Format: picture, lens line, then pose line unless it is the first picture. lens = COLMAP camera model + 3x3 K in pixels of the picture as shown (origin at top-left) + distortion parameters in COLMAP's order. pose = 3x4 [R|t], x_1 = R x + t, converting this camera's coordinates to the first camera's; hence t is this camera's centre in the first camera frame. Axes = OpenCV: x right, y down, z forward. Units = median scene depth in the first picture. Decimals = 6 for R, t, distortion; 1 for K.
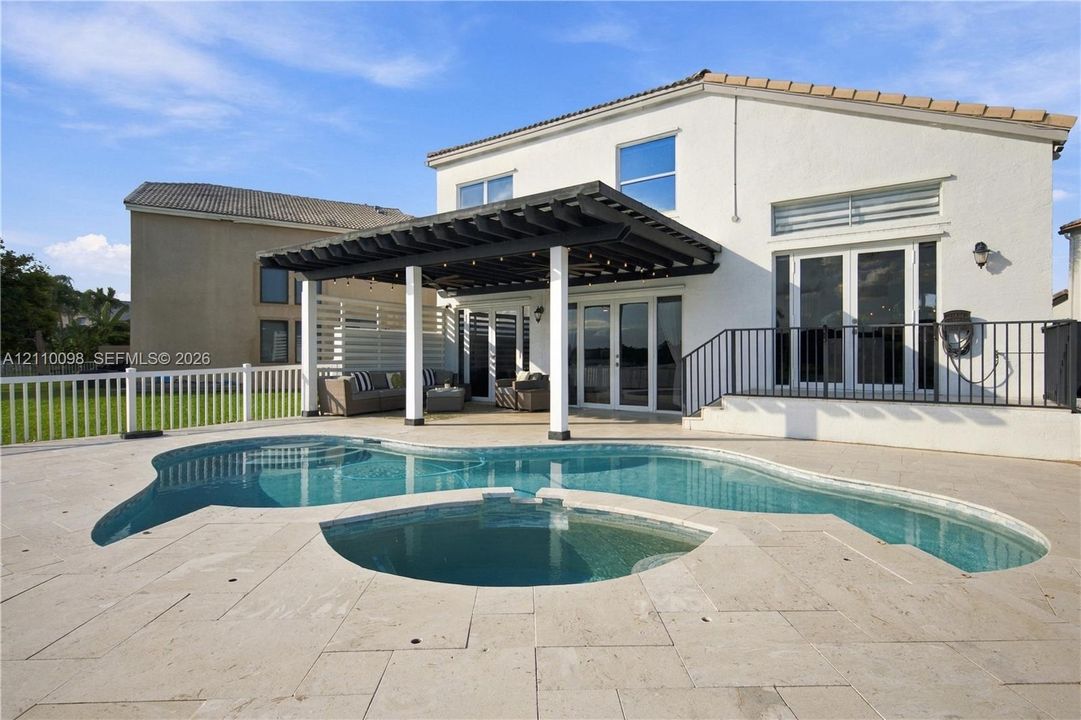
lens RADIAL K [[532.5, 0, 540.5], [0, 532.5, 360.0], [0, 0, 1]] dist [0.002030, 0.000012]
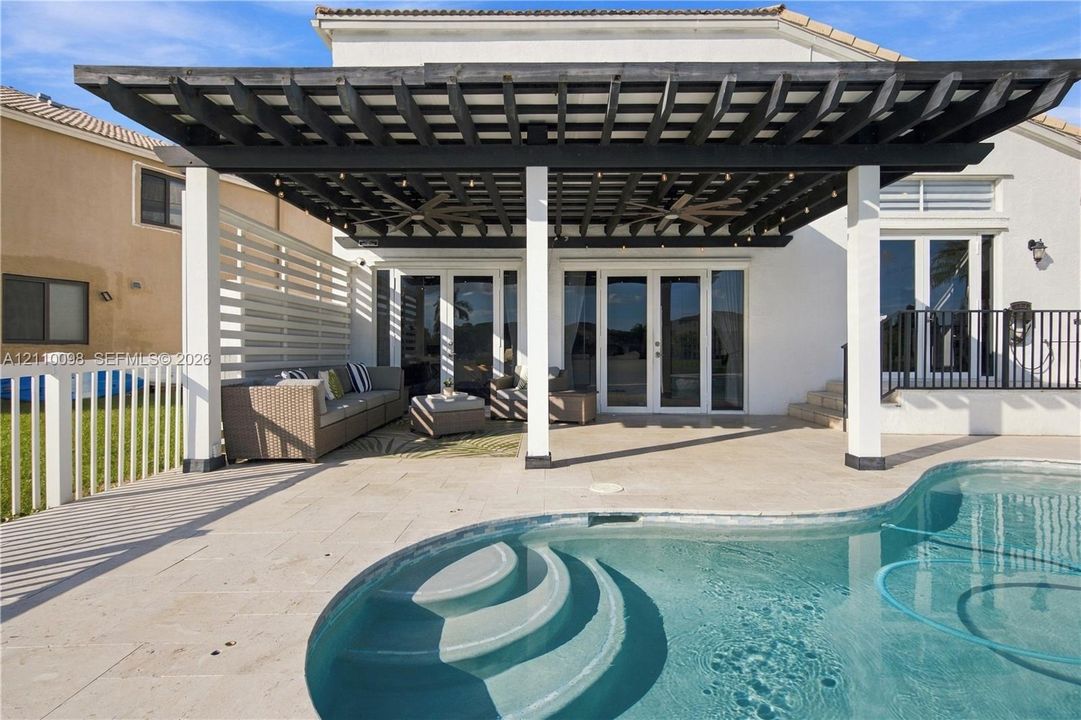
lens RADIAL K [[549.3, 0, 537.4], [0, 549.3, 353.3], [0, 0, 1]] dist [-0.003288, -0.000258]
pose [[0.837018, -0.004595, 0.547157, -0.556798], [0.001070, 0.999977, 0.006761, 0.001424], [-0.547175, -0.005074, 0.837003, 0.543021]]
